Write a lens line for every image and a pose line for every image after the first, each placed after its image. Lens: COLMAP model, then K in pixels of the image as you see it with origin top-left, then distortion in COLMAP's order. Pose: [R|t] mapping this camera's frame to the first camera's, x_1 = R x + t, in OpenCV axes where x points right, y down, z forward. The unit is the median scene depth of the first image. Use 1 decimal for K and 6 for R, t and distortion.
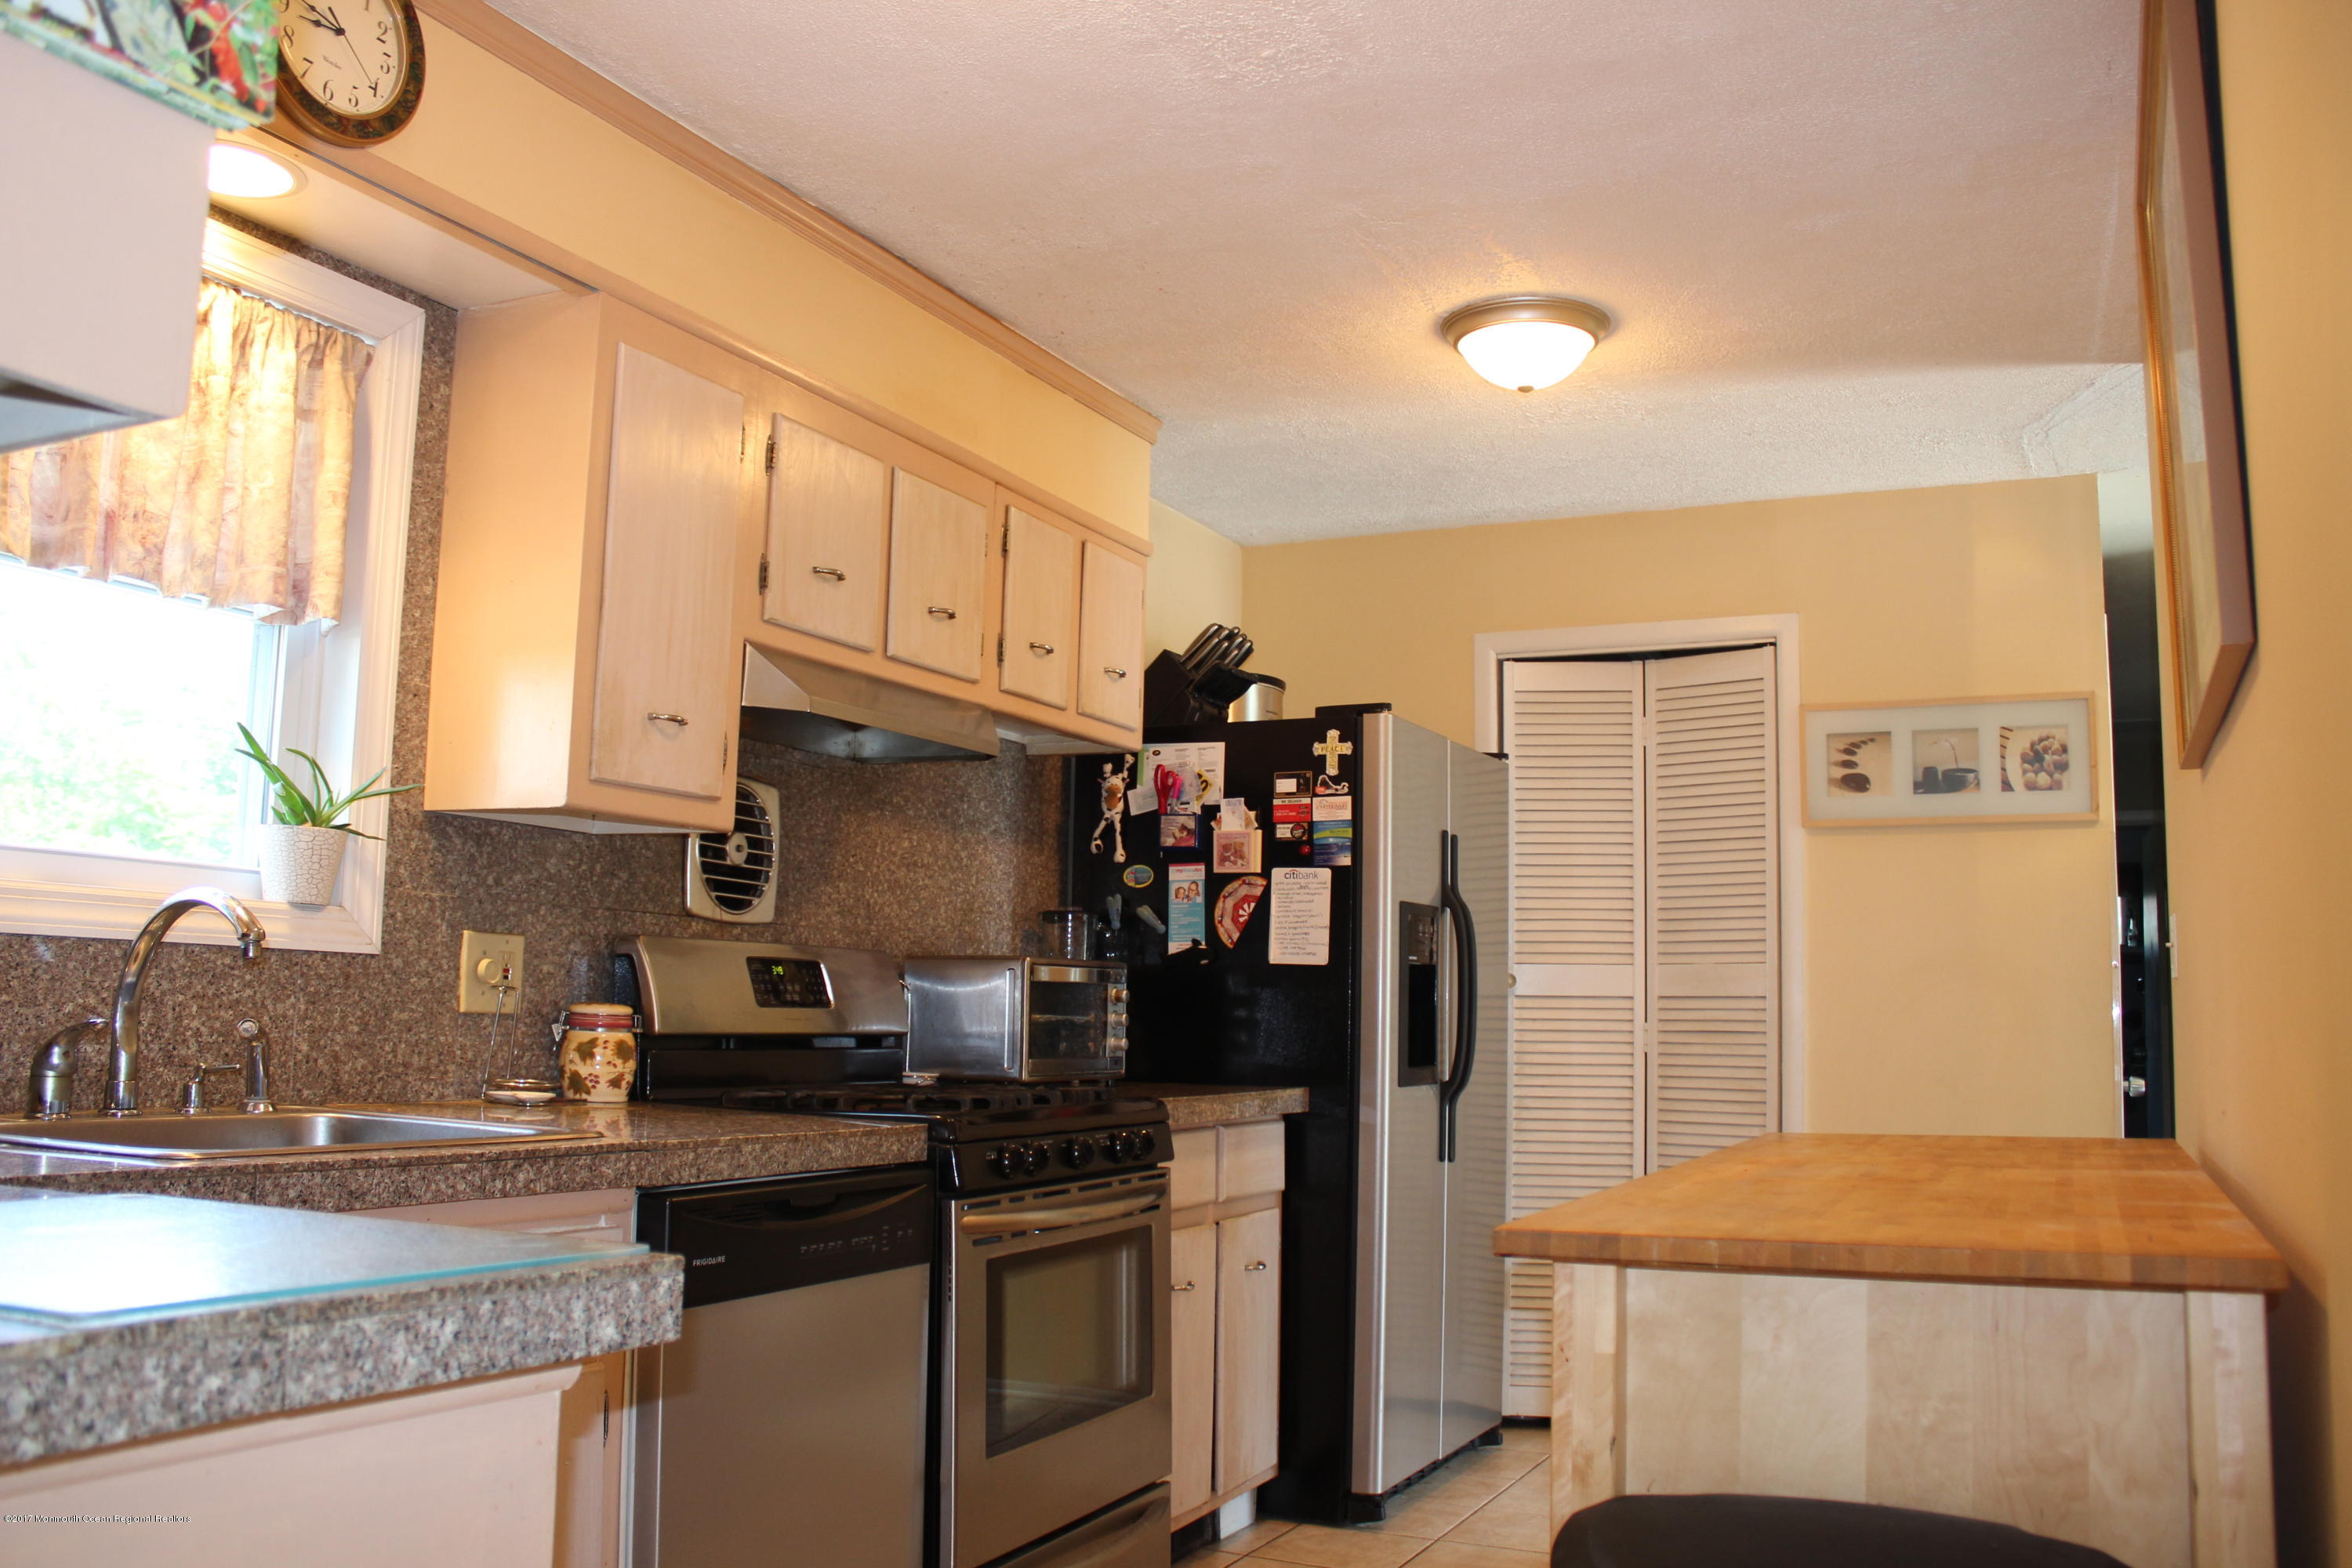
lens RADIAL K [[1972.1, 0, 1176.0], [0, 1972.1, 784.0], [0, 0, 1]] dist [-0.163025, 0.171561]
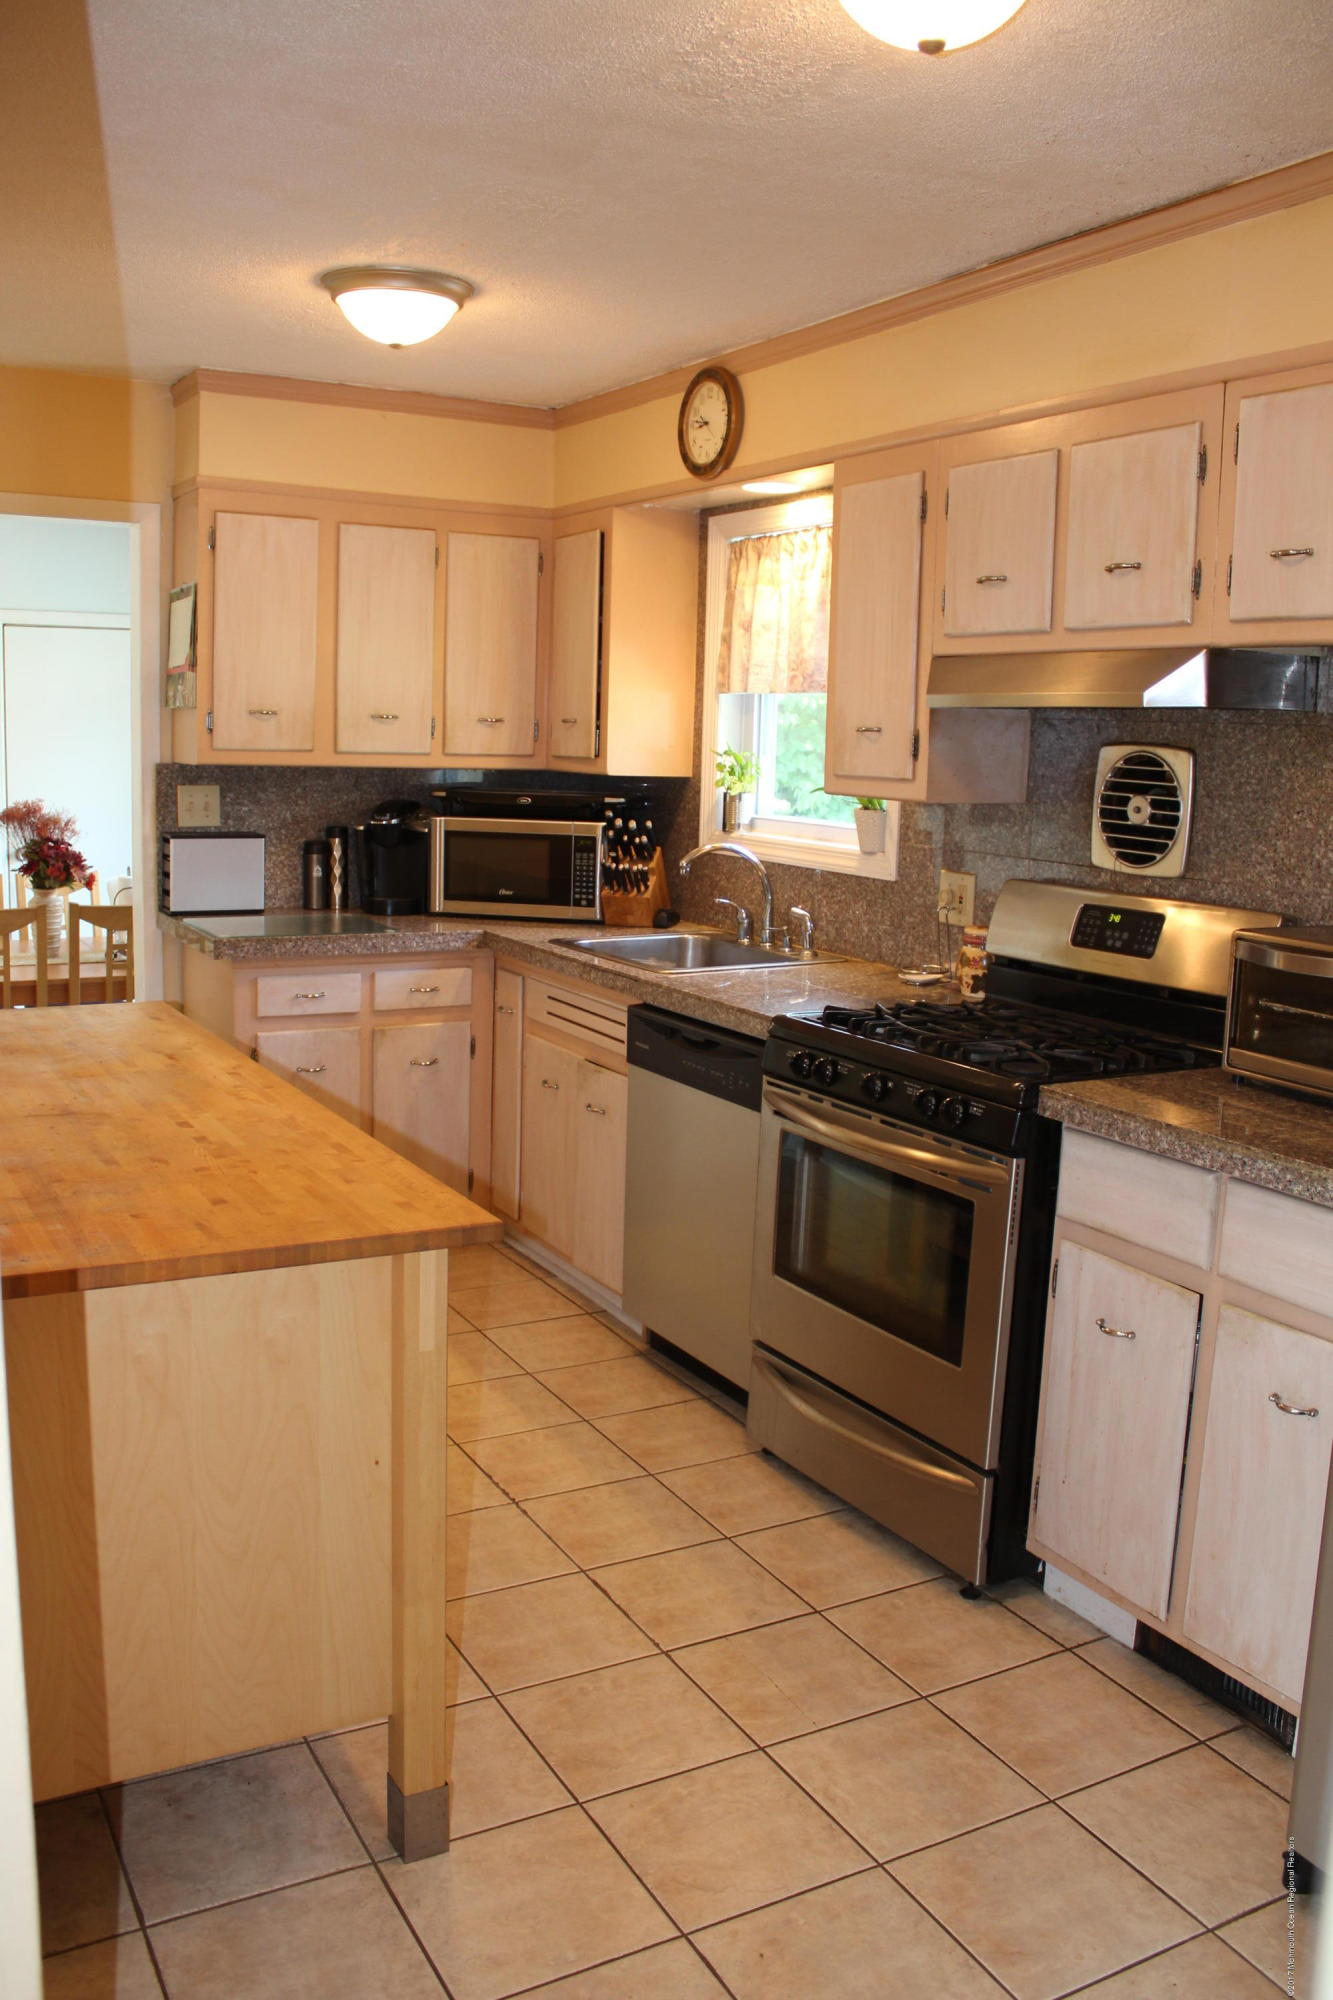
lens RADIAL K [[1677.0, 0, 659.2], [0, 1677.0, 1001.7], [0, 0, 1]] dist [-0.163025, 0.171561]
pose [[-0.578843, 0.092958, -0.810123, 0.727831], [0.053905, 0.995670, 0.075733, 0.056460], [0.813655, 0.000167, -0.581348, 1.342201]]
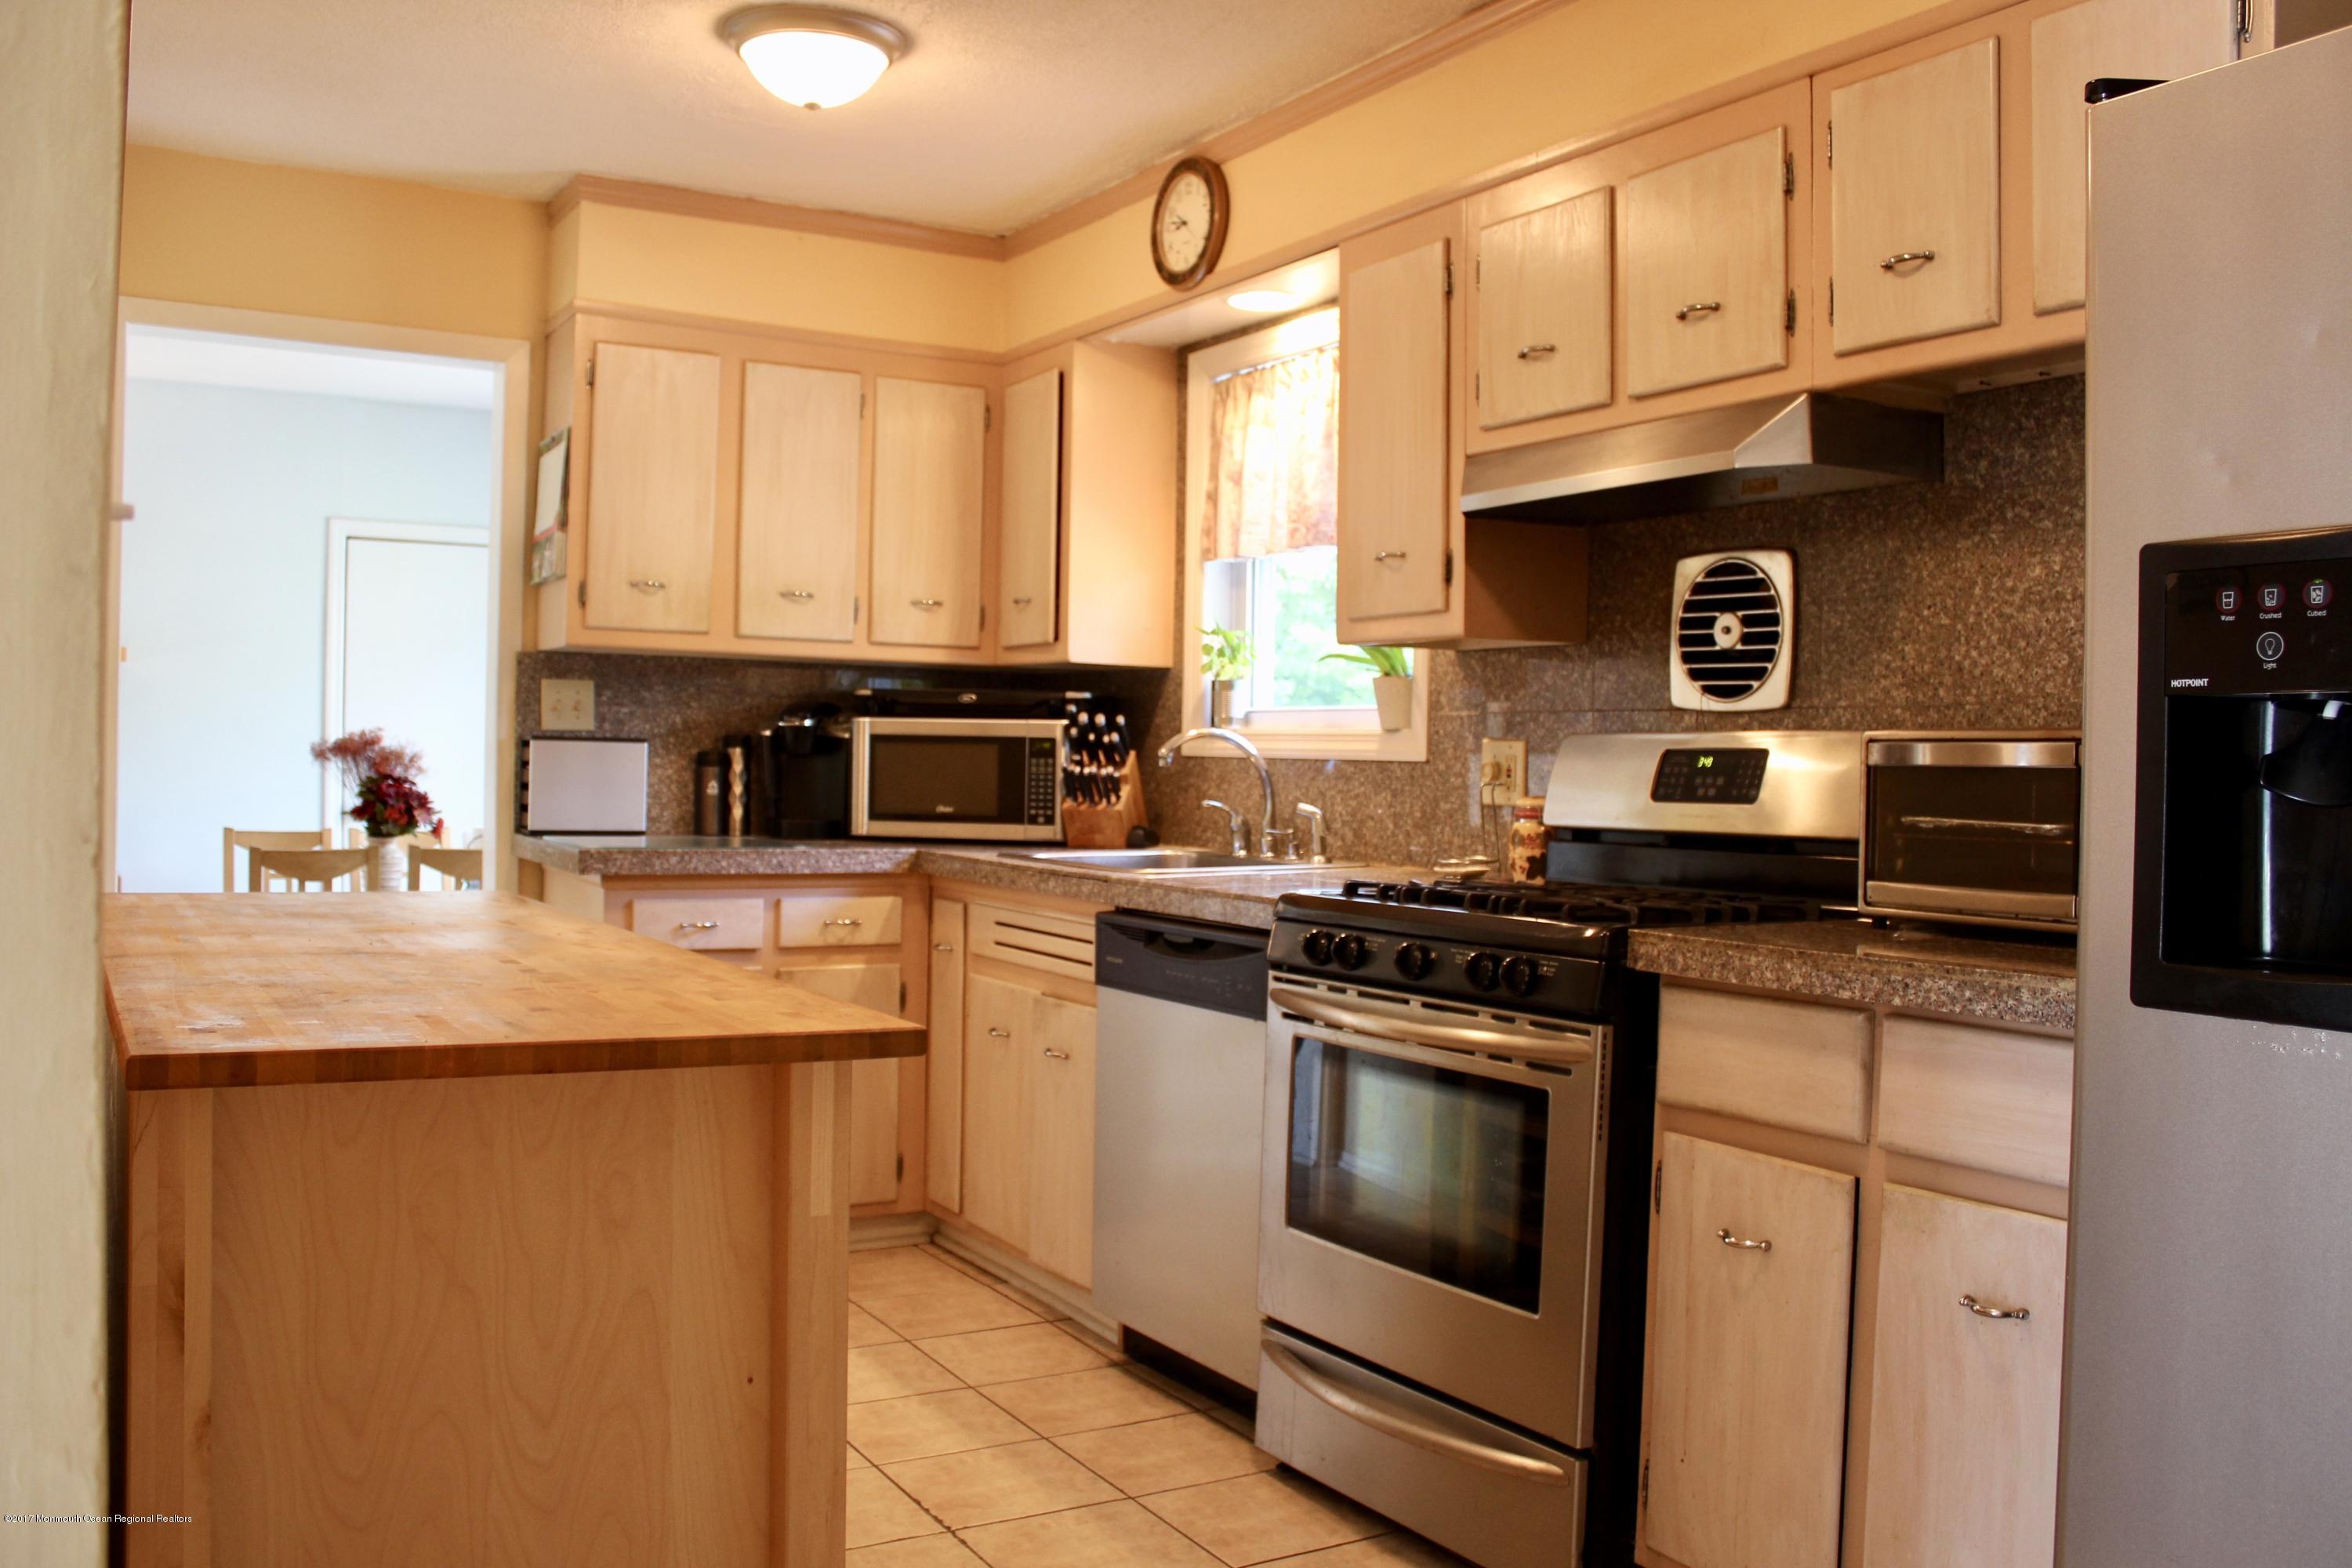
lens RADIAL K [[1972.1, 0, 1176.0], [0, 1972.1, 784.0], [0, 0, 1]] dist [-0.163025, 0.171561]
pose [[-0.561202, -0.021490, -0.827400, 0.675686], [0.065759, 0.995345, -0.070454, 0.152552], [0.825063, -0.093948, -0.557176, 1.298321]]
